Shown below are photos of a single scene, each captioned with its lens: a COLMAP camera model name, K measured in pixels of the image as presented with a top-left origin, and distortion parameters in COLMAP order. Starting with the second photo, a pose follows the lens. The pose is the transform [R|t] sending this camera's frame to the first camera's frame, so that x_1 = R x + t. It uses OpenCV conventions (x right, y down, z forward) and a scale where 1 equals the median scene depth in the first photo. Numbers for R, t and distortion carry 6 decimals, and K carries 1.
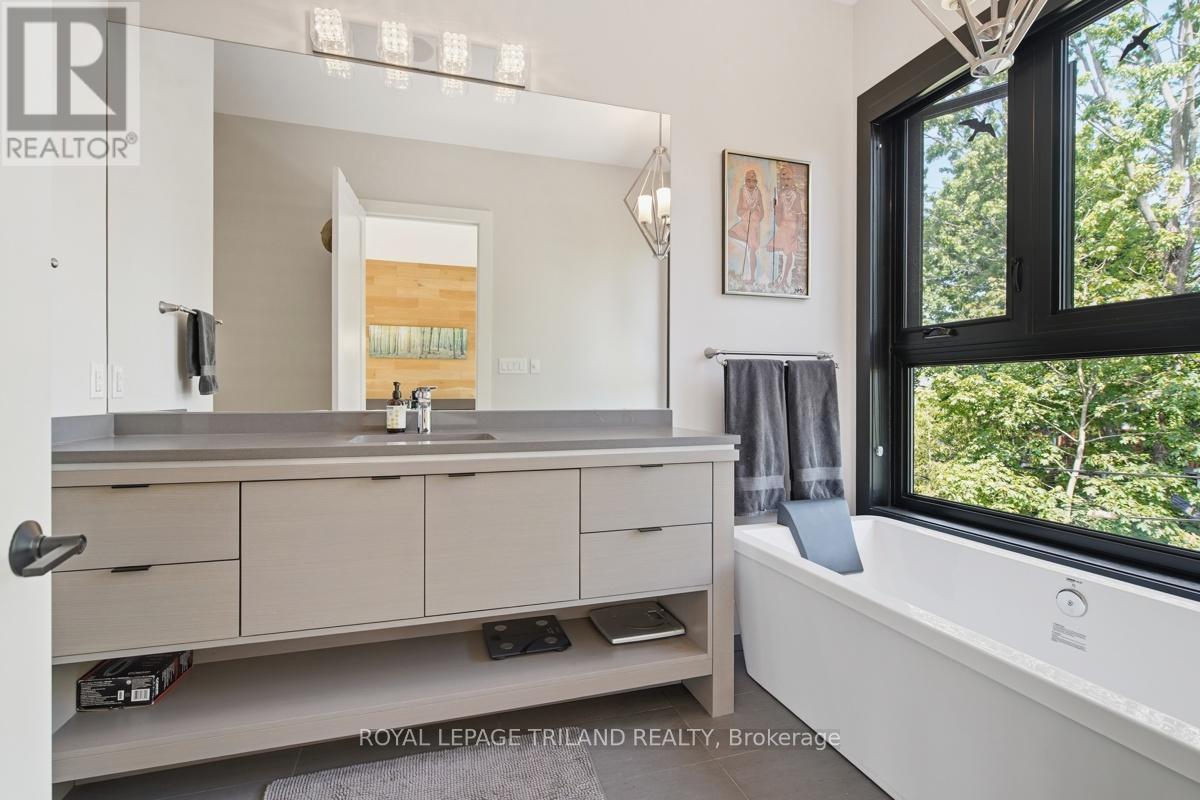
lens RADIAL K [[553.8, 0, 597.0], [0, 553.8, 396.1], [0, 0, 1]] dist [-0.000692, 0.000351]
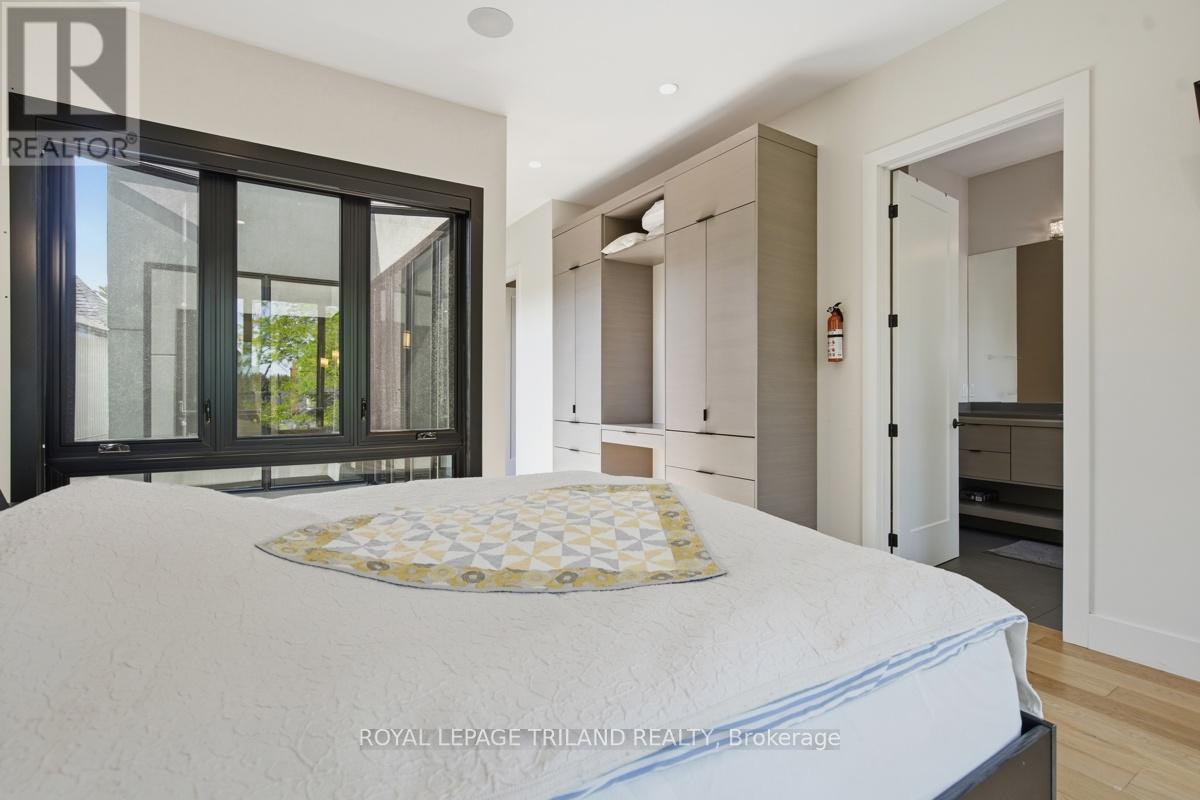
lens RADIAL K [[553.8, 0, 597.0], [0, 553.8, 396.1], [0, 0, 1]] dist [-0.000692, 0.000351]
pose [[0.250508, 0.006157, -0.968095, 1.494530], [0.002619, 0.999972, 0.007037, -0.021246], [0.968111, -0.004298, 0.250485, -1.676653]]
